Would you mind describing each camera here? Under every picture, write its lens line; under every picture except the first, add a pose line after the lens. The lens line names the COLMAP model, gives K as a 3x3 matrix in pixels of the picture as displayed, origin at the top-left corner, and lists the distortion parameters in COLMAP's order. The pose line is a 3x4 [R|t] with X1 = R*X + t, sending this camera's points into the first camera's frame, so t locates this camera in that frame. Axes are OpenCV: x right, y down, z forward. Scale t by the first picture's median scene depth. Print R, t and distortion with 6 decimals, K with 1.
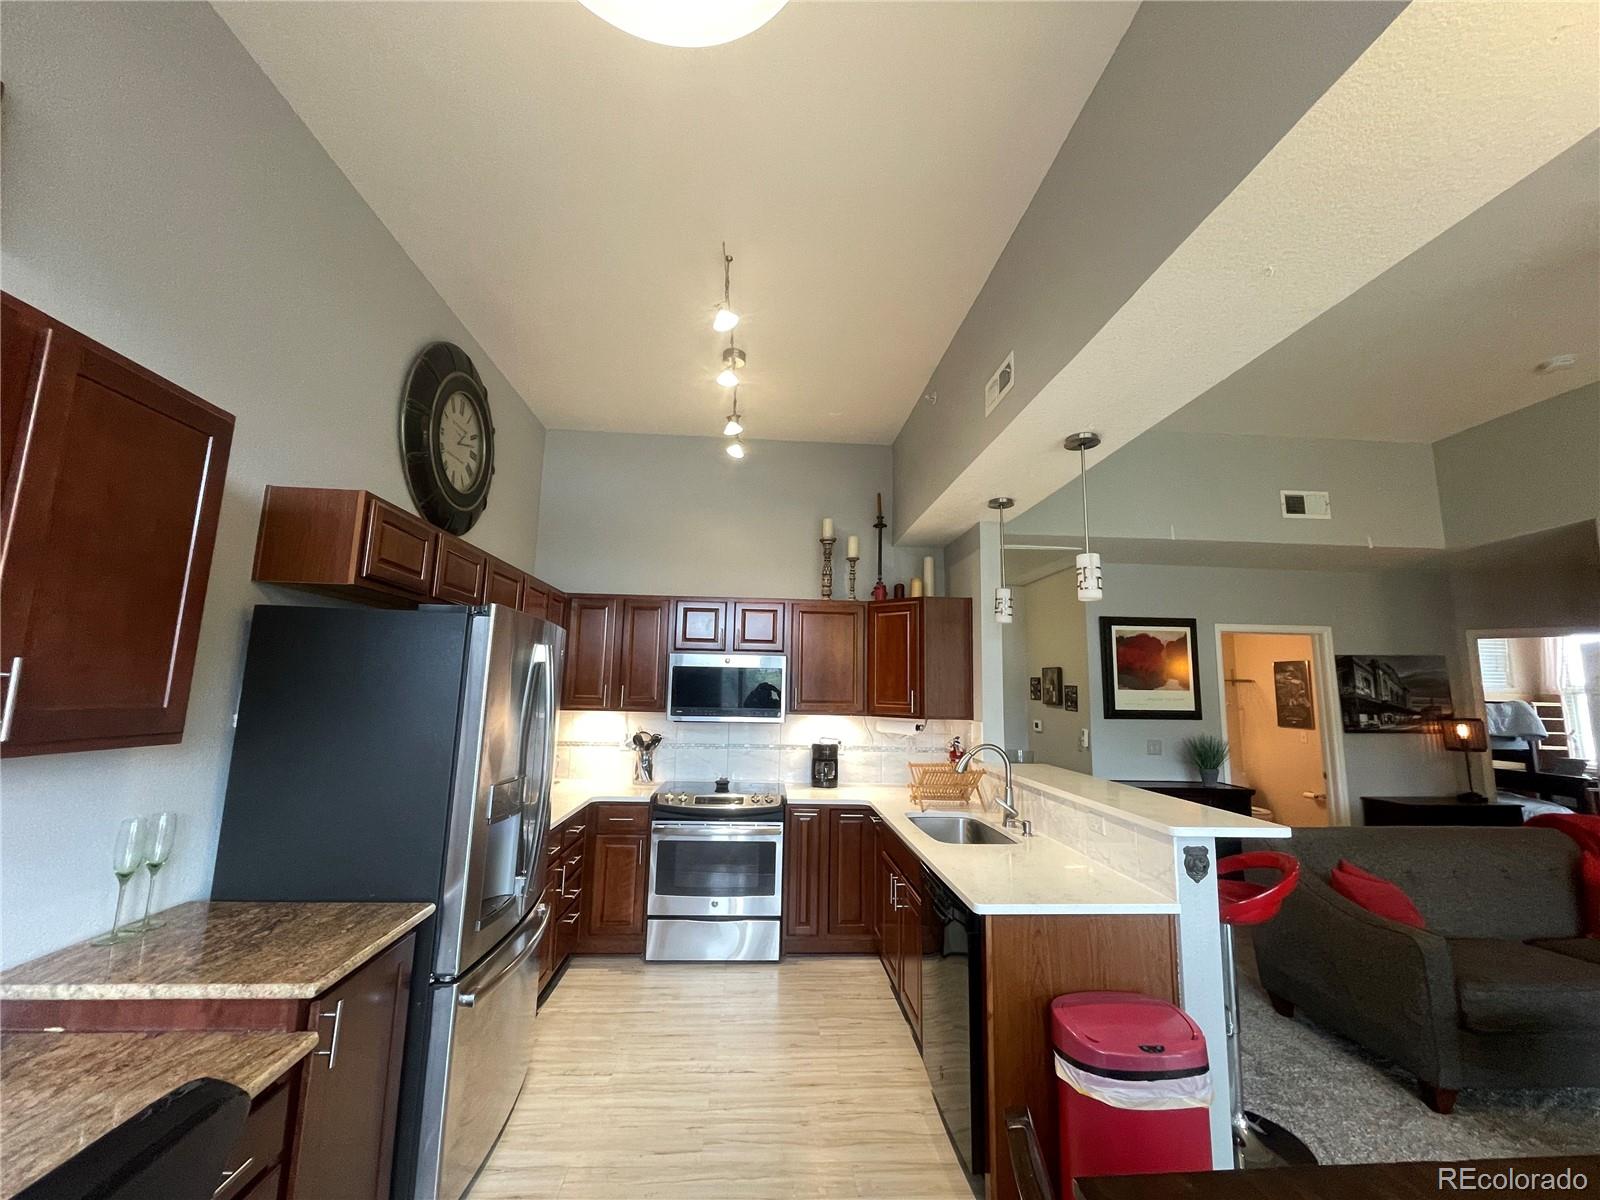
lens RADIAL K [[647.4, 0, 797.7], [0, 647.4, 597.7], [0, 0, 1]] dist [-0.003405, -0.000977]
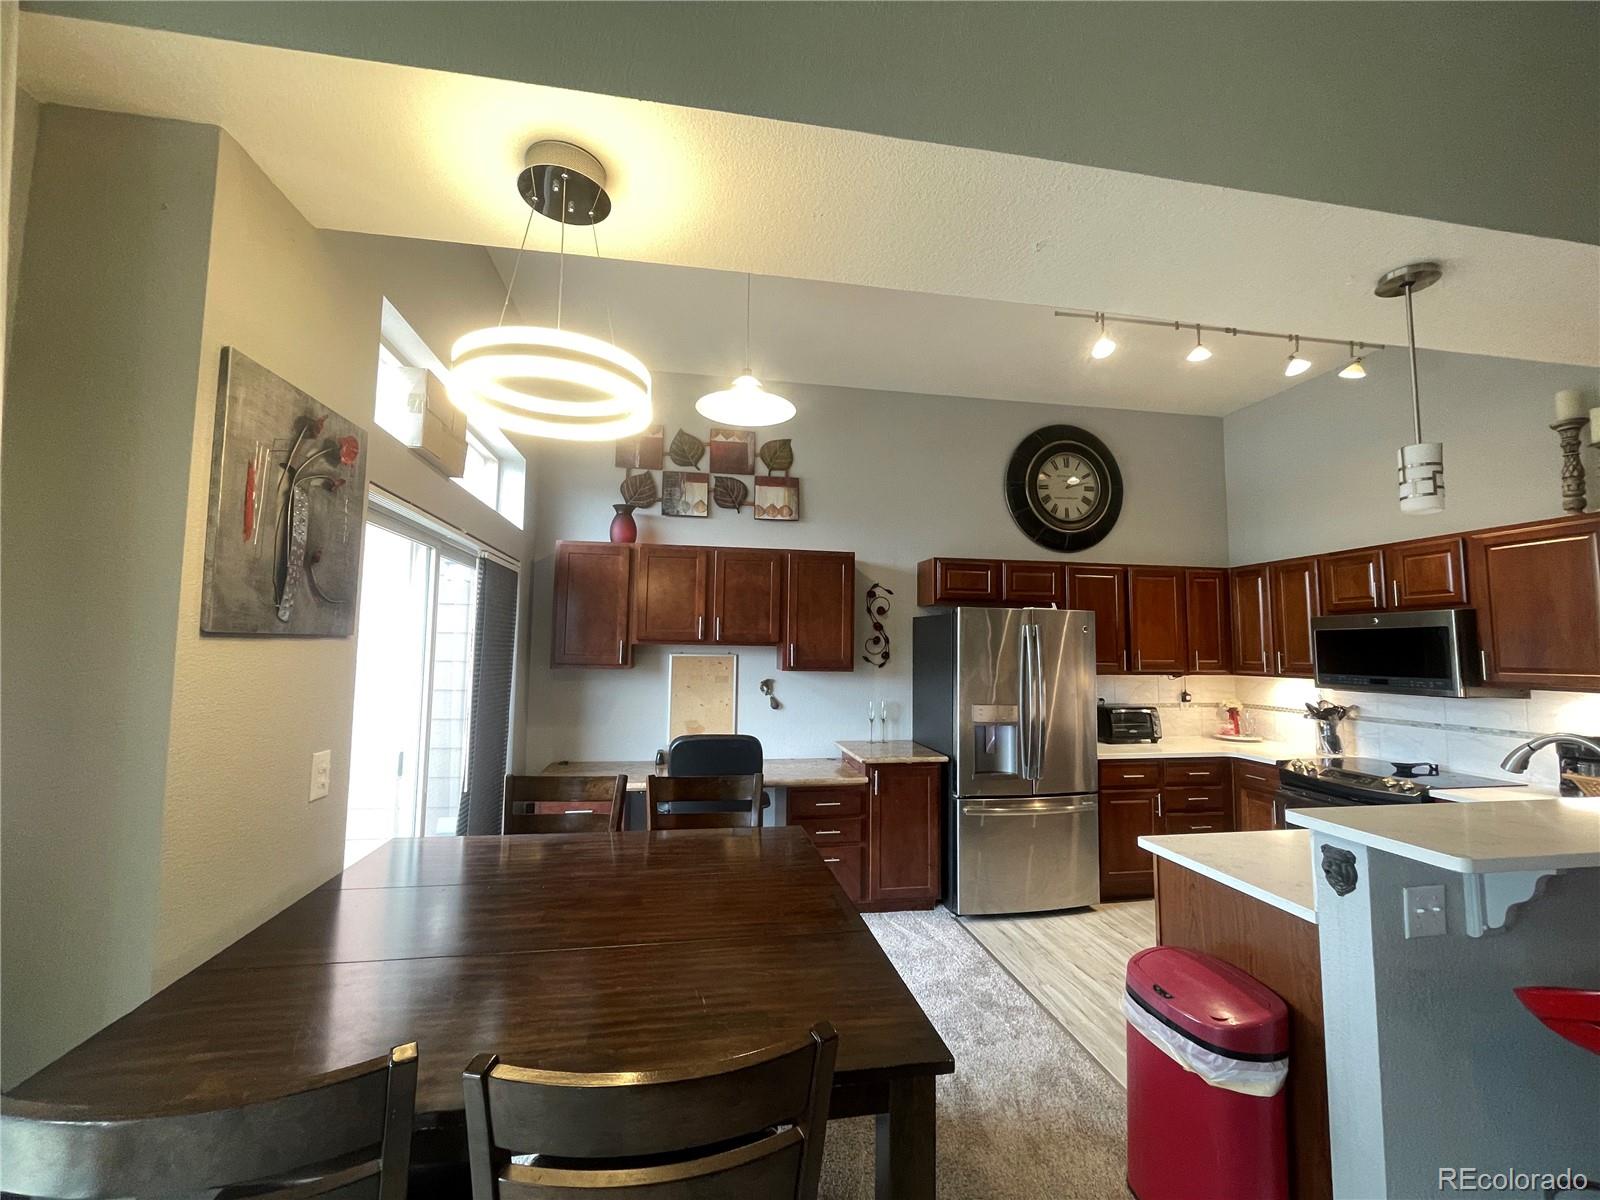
lens RADIAL K [[647.4, 0, 797.7], [0, 647.4, 597.7], [0, 0, 1]] dist [-0.003405, -0.000977]
pose [[0.099700, -0.098256, -0.990154, 0.633844], [0.133349, 0.987455, -0.084561, 0.036990], [0.986042, -0.123605, 0.111551, 0.159642]]
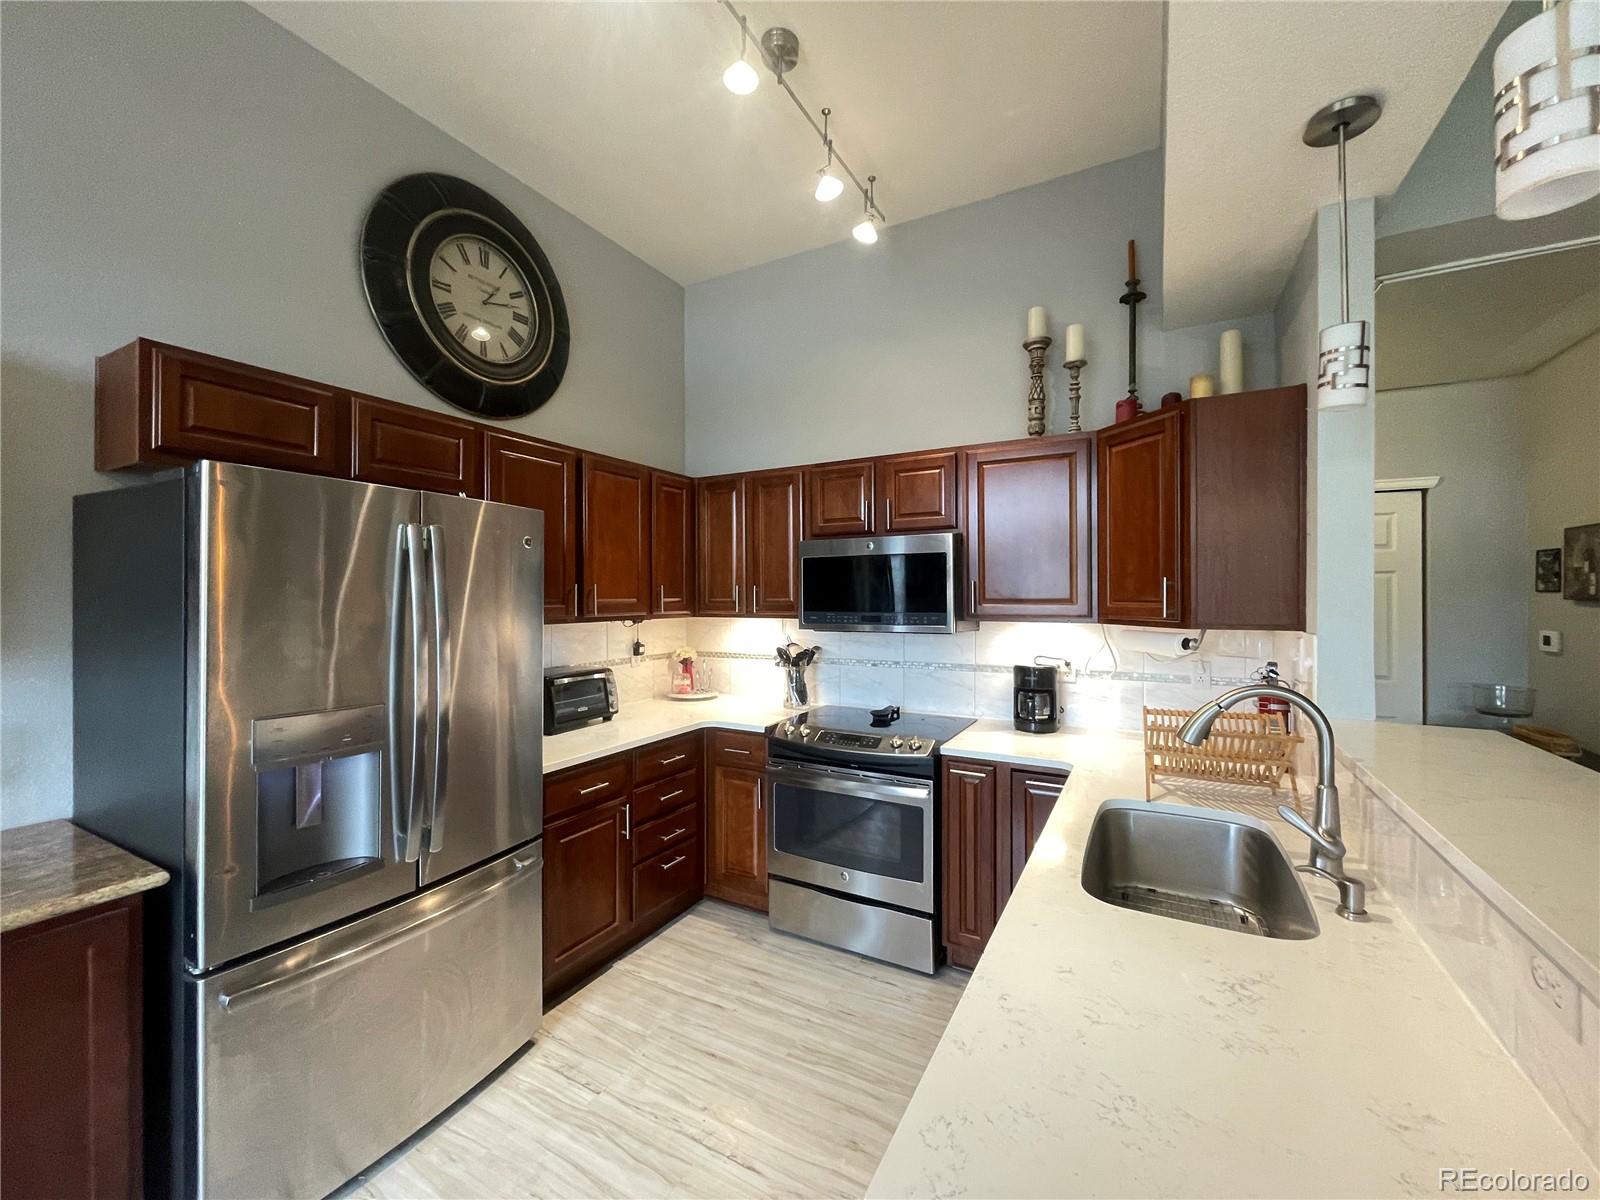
lens RADIAL K [[647.4, 0, 797.7], [0, 647.4, 597.7], [0, 0, 1]] dist [-0.003405, -0.000977]
pose [[0.840515, -0.022663, -0.541314, 0.197835], [0.097906, 0.989029, 0.110613, 0.065390], [0.532868, -0.145970, 0.833513, 0.353101]]
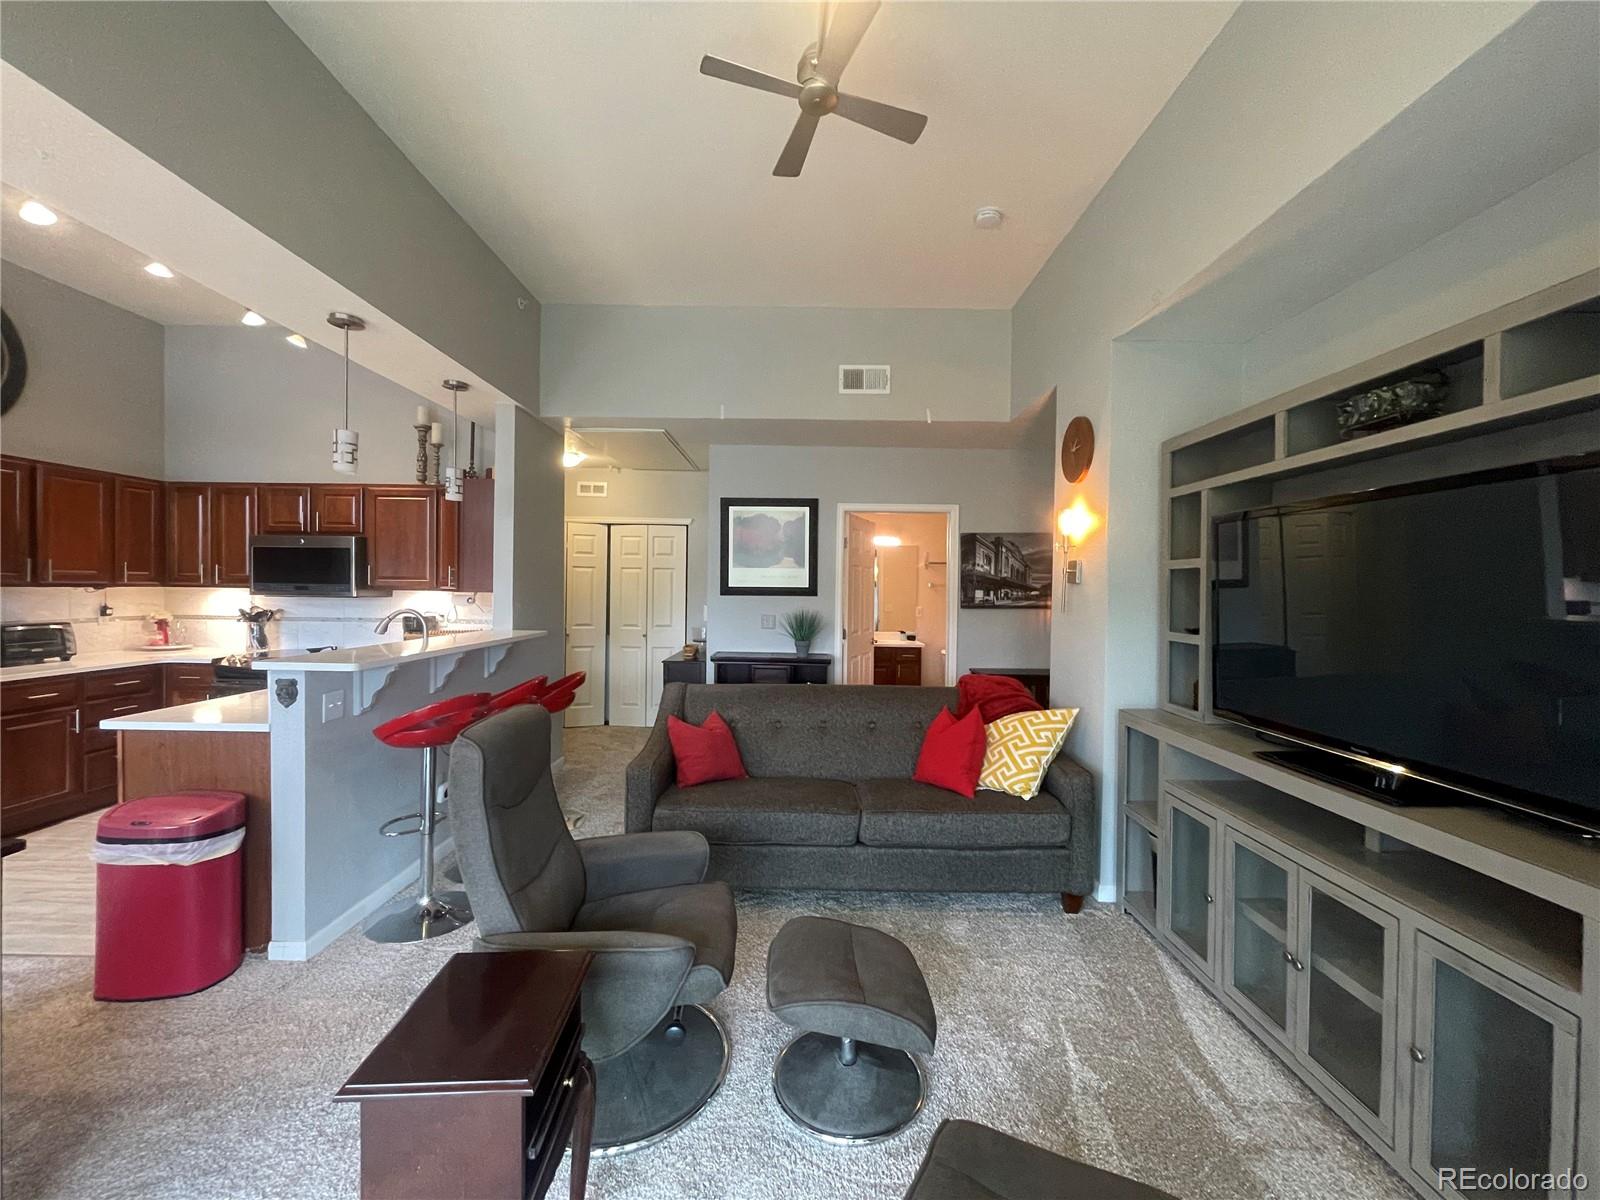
lens RADIAL K [[650.2, 0, 801.2], [0, 650.2, 596.9], [0, 0, 1]] dist [-0.001725, -0.000506]
pose [[0.997705, -0.004660, -0.067544, 0.786029], [0.015089, 0.987840, 0.154738, 0.031771], [0.066002, -0.155402, 0.985644, -0.044102]]
